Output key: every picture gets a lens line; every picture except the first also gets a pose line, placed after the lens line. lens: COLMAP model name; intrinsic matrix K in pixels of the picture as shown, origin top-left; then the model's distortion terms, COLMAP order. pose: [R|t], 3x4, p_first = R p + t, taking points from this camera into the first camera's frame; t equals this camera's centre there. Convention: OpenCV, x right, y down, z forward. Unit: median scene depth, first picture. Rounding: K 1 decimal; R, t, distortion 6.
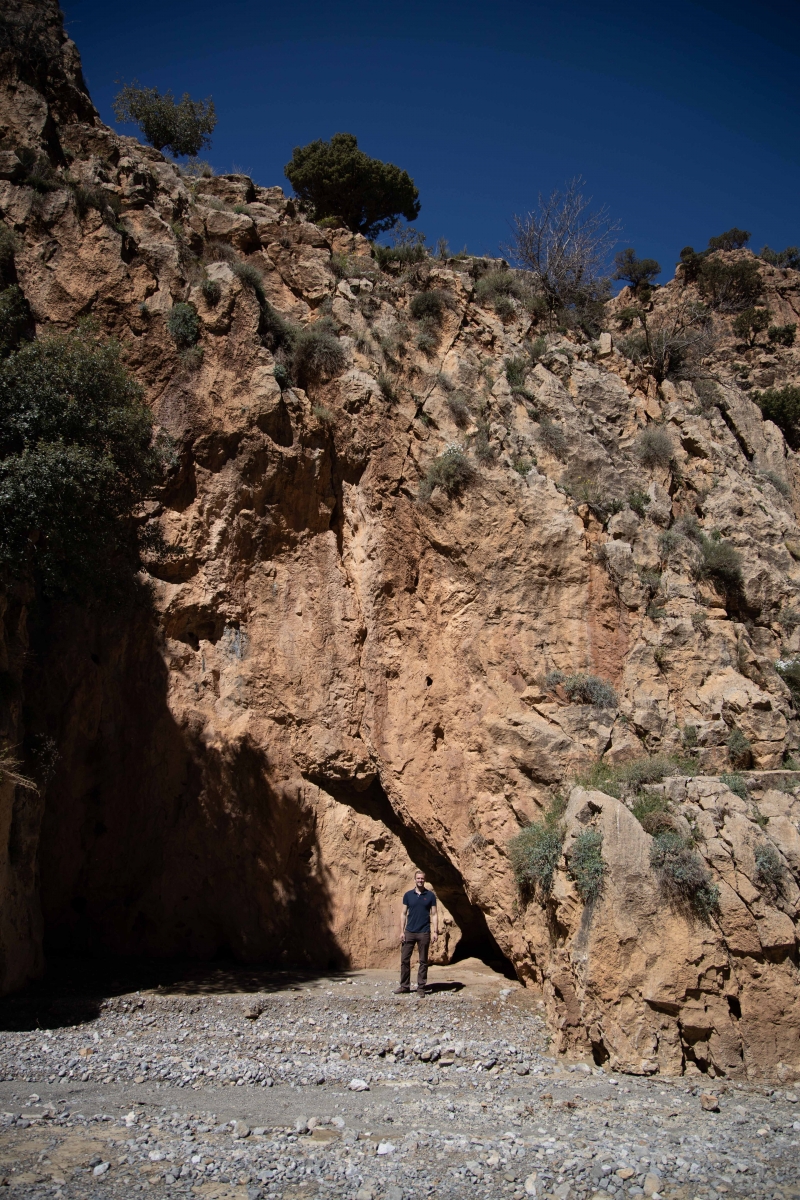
lens RADIAL K [[831.0, 0, 407.3], [0, 831.0, 605.1], [0, 0, 1]] dist [-0.069990, 0.020825]
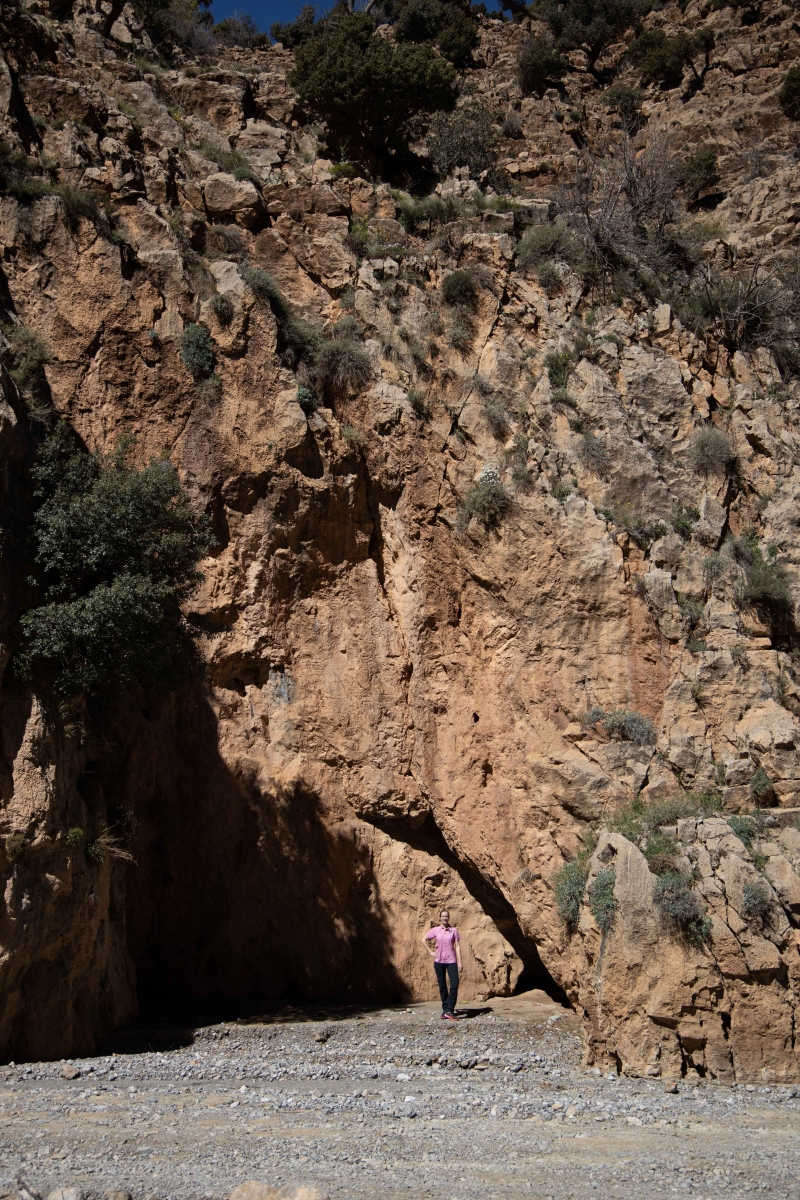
lens RADIAL K [[1416.5, 0, 406.9], [0, 1416.5, 600.4], [0, 0, 1]] dist [0.098592, 0.000000]
pose [[0.992738, -0.055896, -0.106517, 0.132699], [0.068009, 0.991184, 0.113706, -0.246527], [0.099223, -0.120124, 0.987788, -0.672441]]
